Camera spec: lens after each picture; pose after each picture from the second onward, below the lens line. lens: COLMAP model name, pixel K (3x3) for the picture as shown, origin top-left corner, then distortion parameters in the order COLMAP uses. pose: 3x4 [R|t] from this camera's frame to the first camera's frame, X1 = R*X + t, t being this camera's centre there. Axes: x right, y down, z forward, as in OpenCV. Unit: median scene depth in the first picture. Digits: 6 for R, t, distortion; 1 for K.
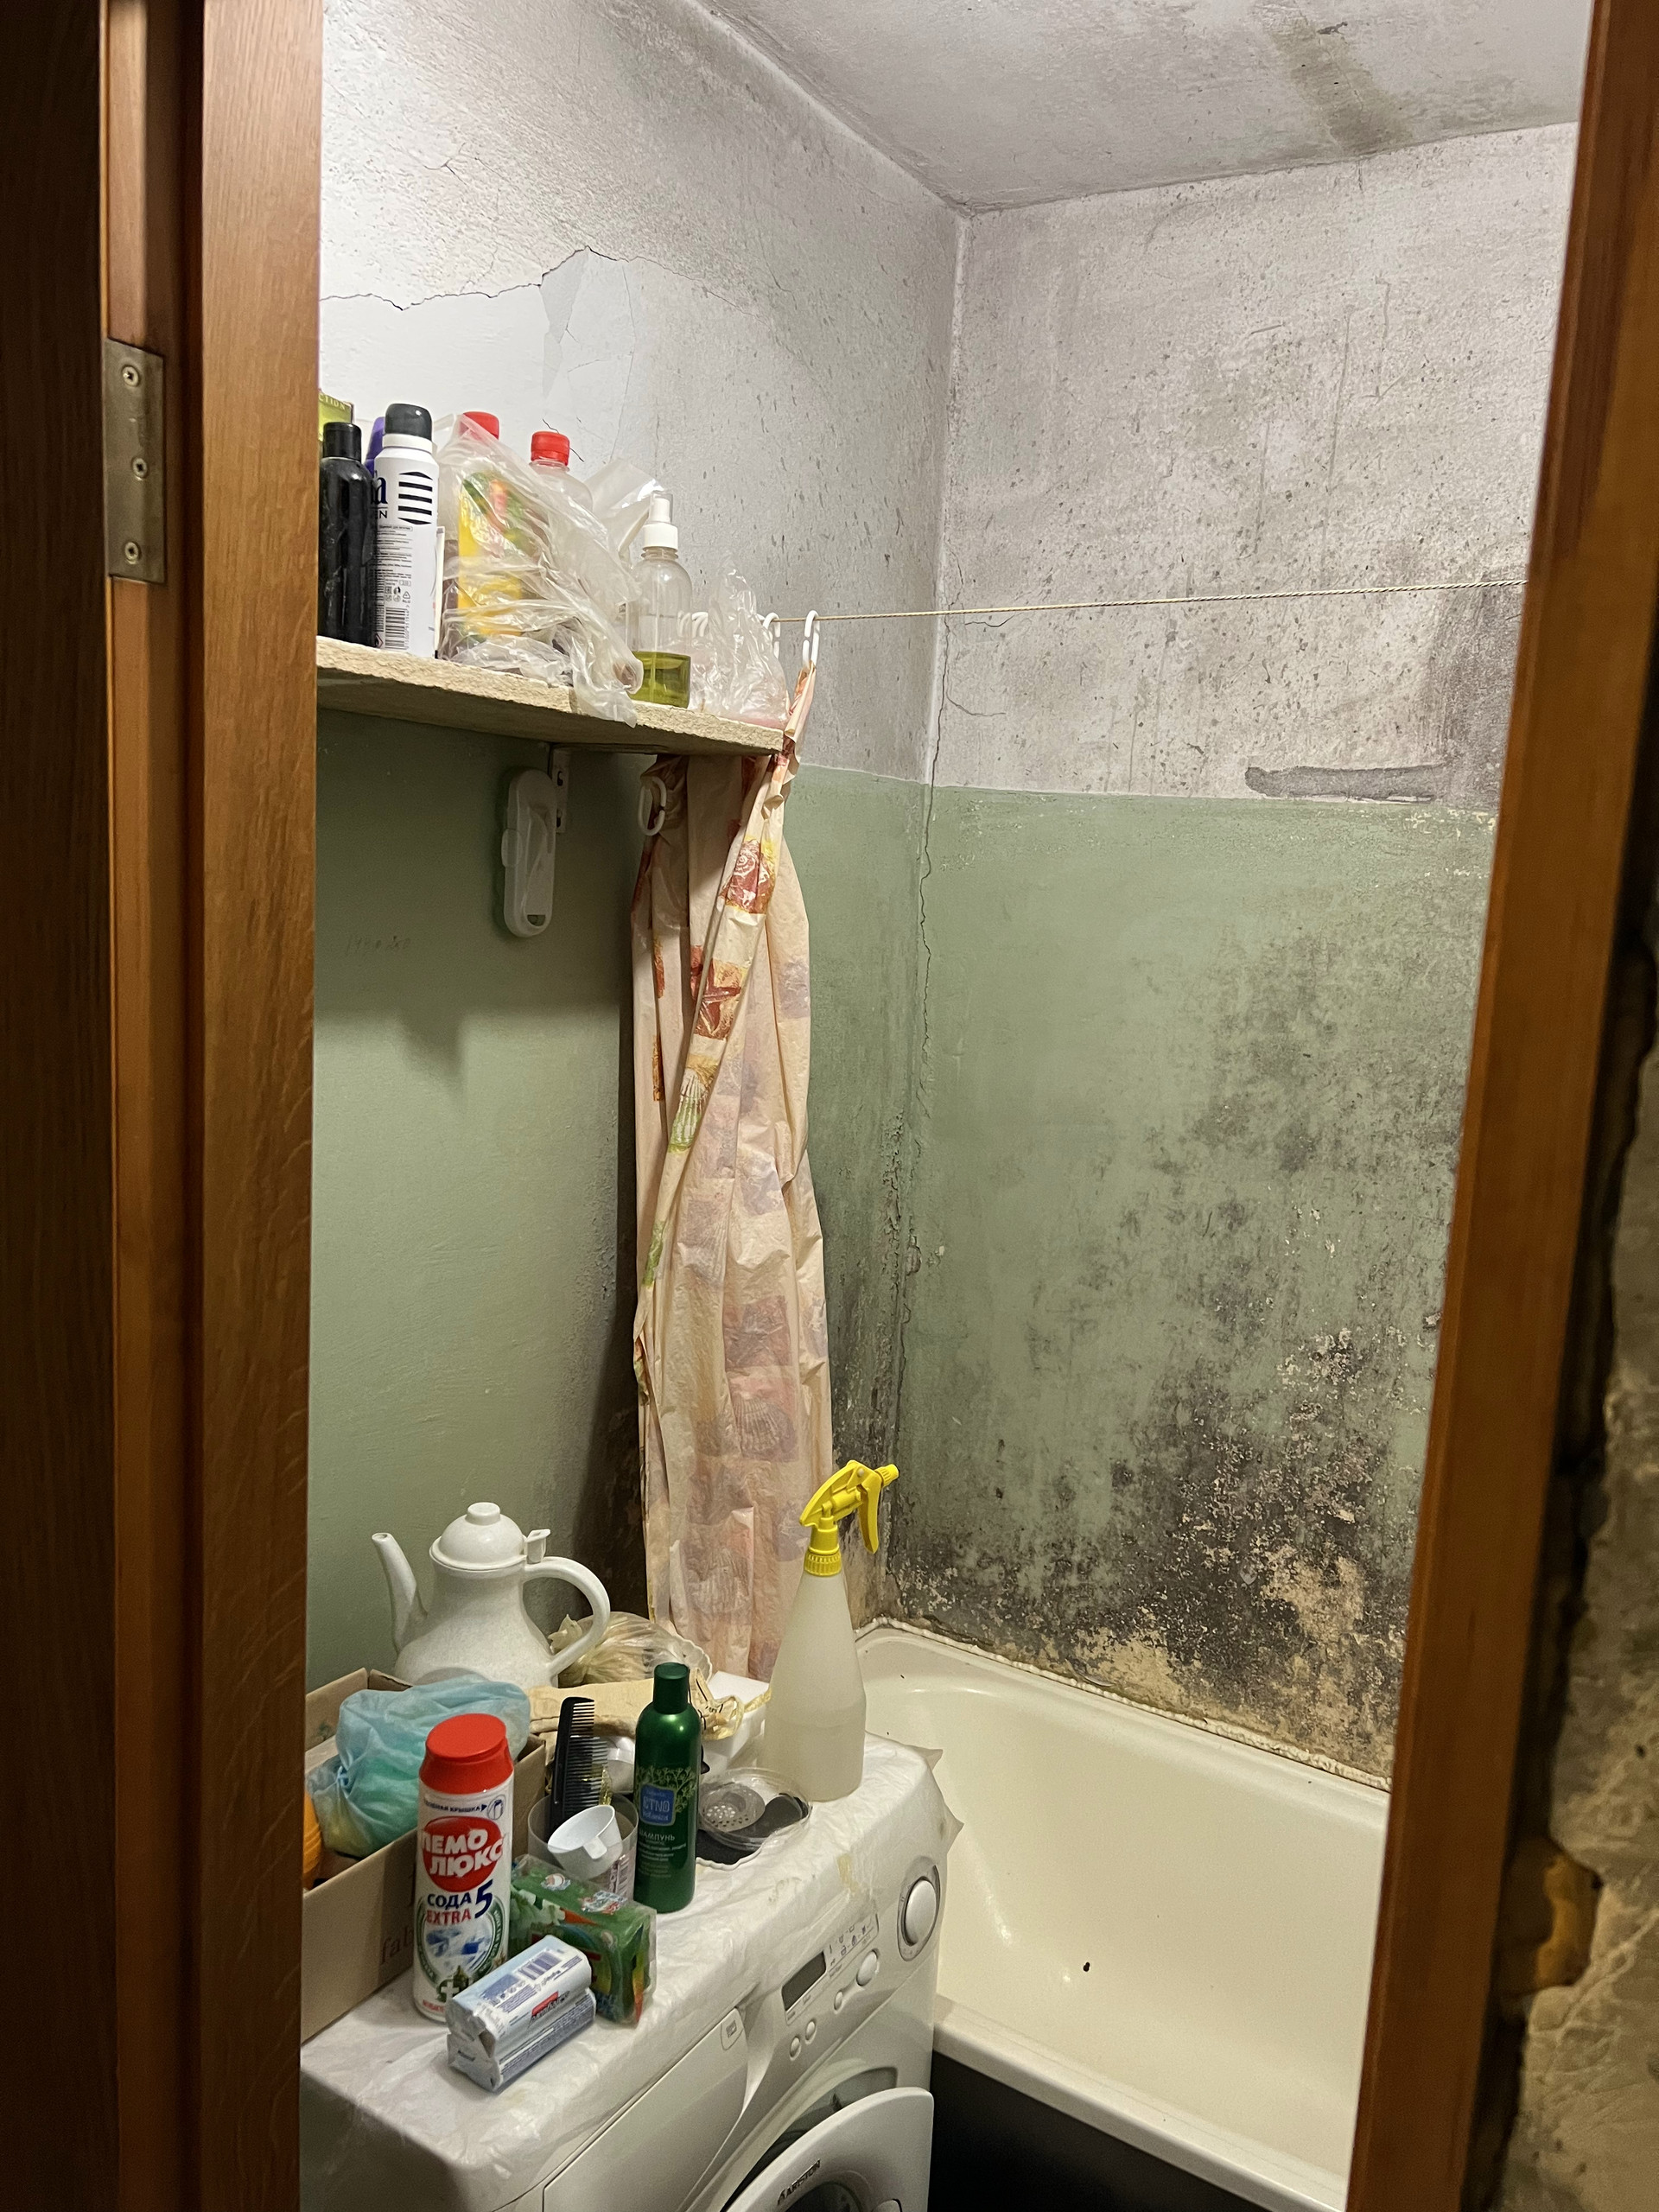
lens RADIAL K [[1656.5, 0, 850.2], [0, 1656.5, 1103.3], [0, 0, 1]] dist [0.057644, -0.063251]
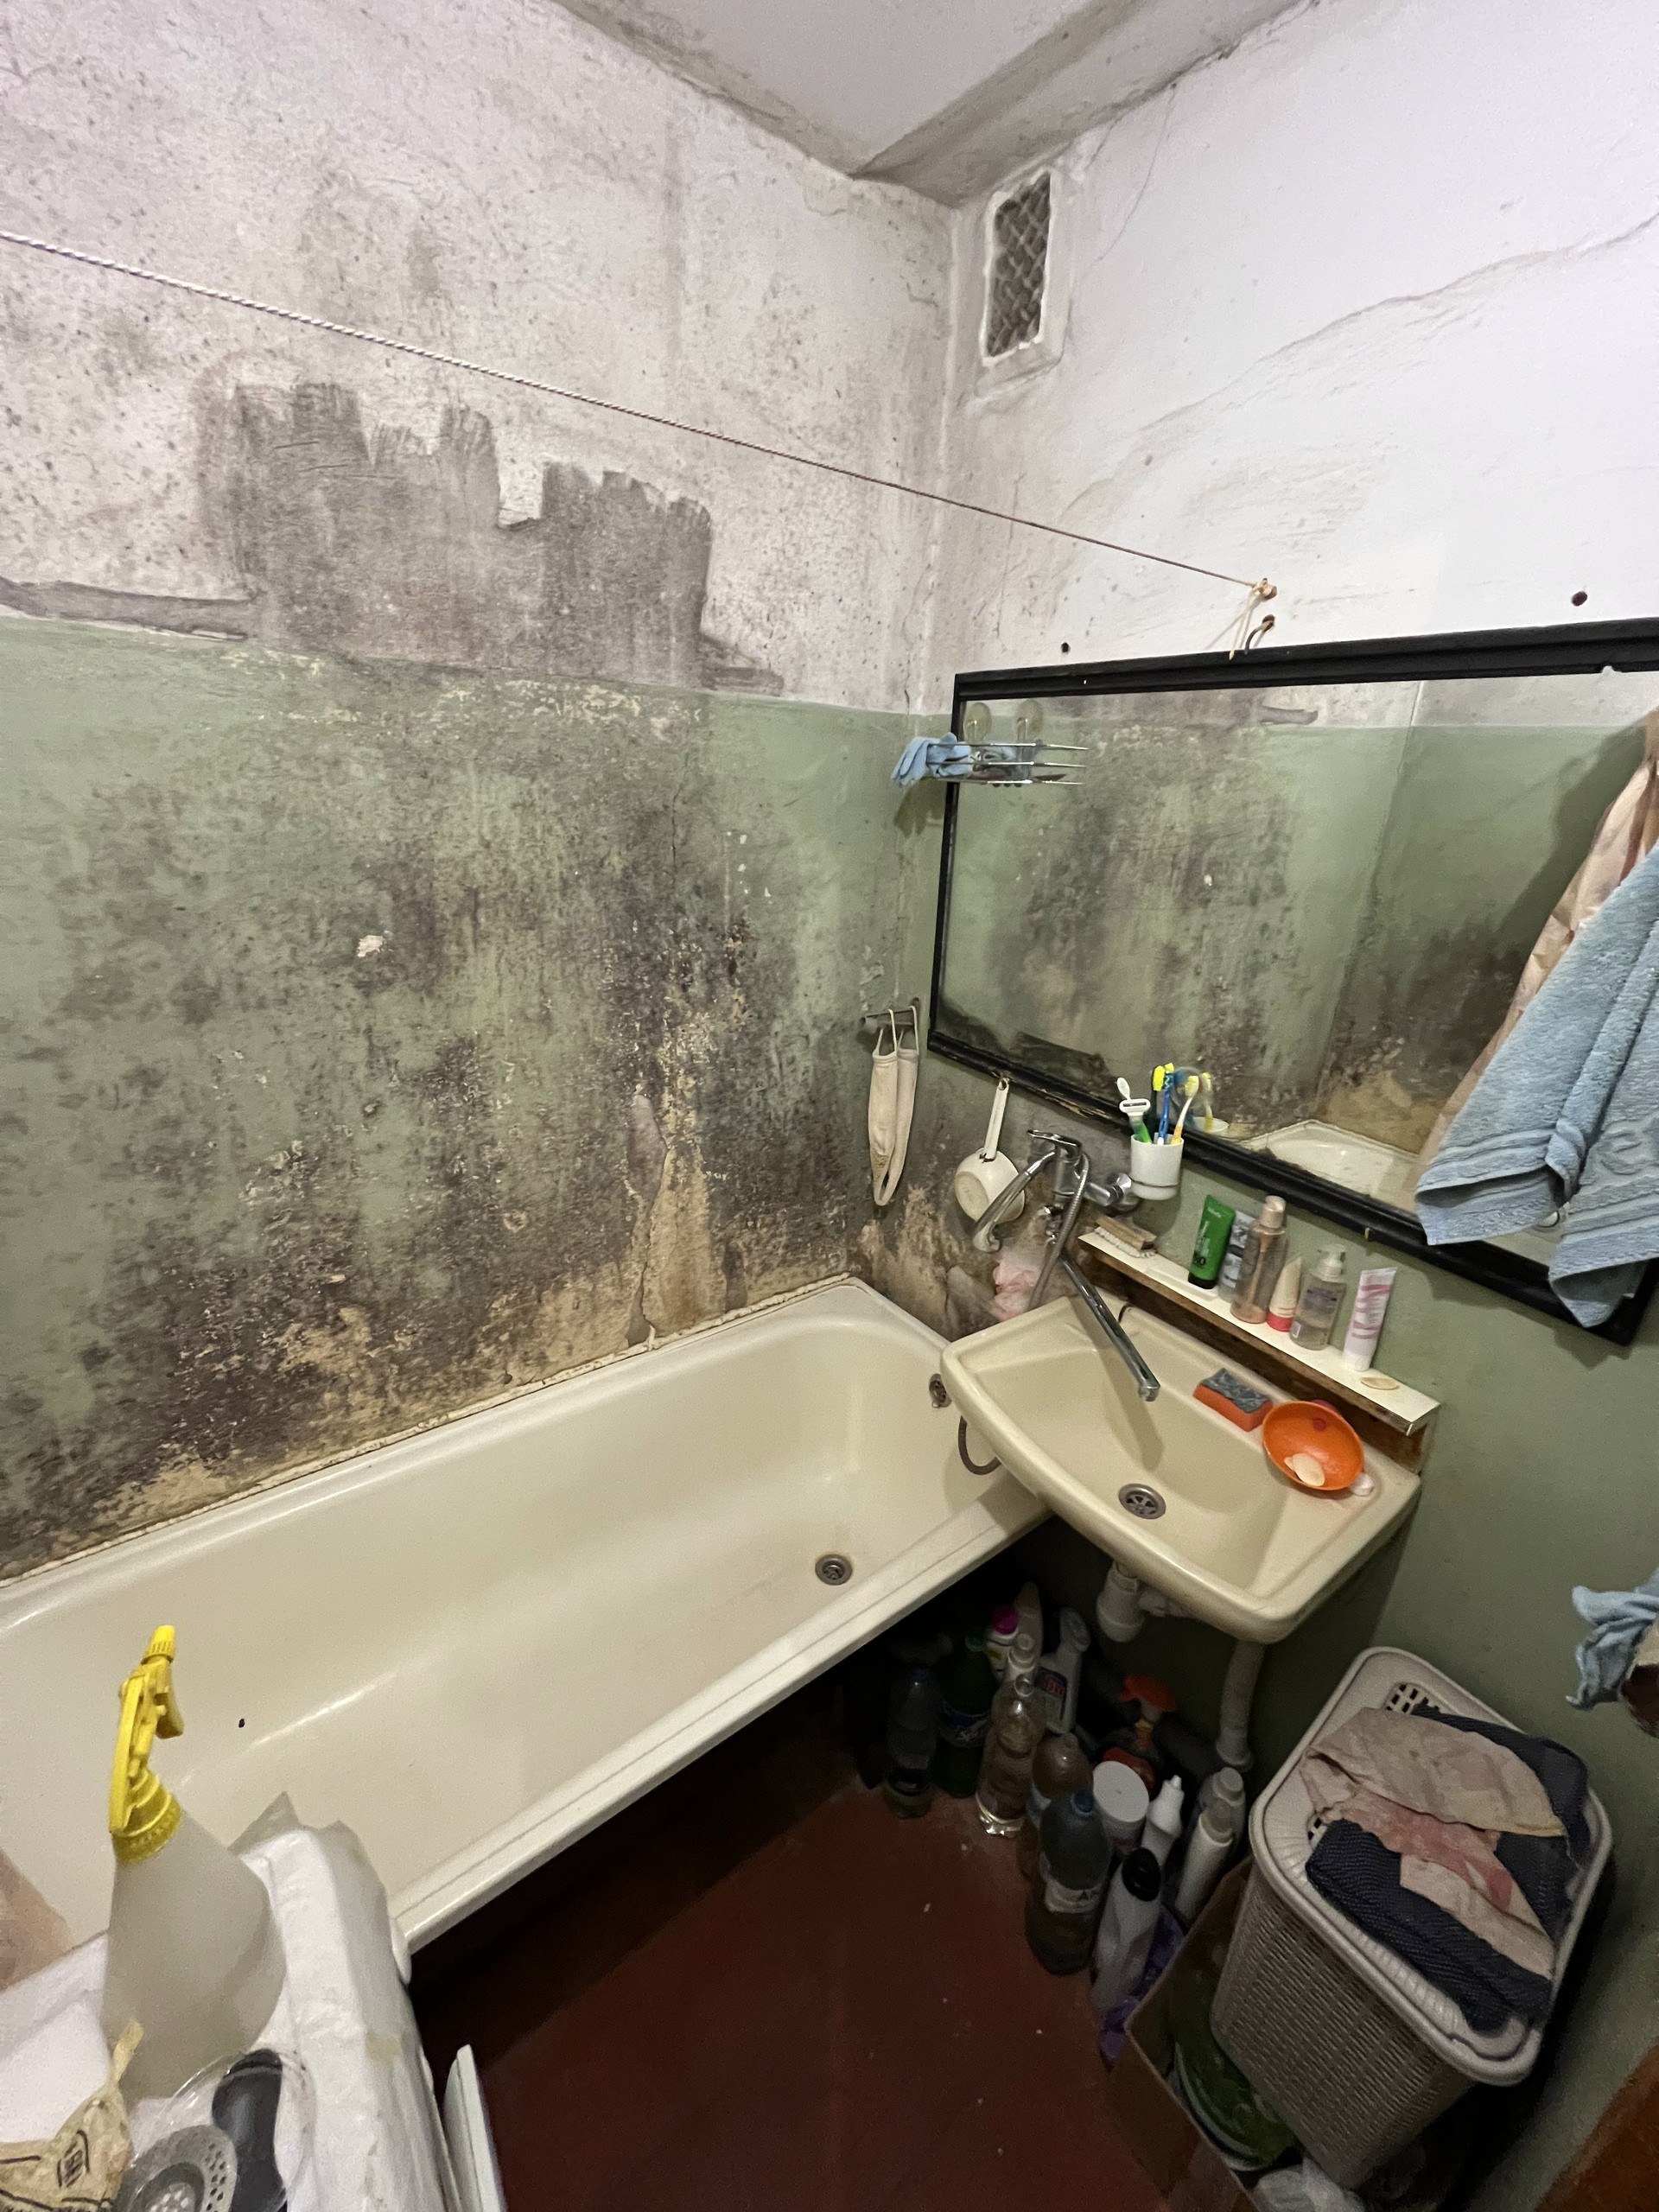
lens RADIAL K [[883.2, 0, 836.8], [0, 883.2, 1098.3], [0, 0, 1]] dist [-0.003642, 0.001360]
pose [[0.361383, -0.366680, 0.857291, -0.083558], [0.094457, 0.929096, 0.357574, -0.078304], [-0.927621, -0.048244, 0.370395, 0.446207]]
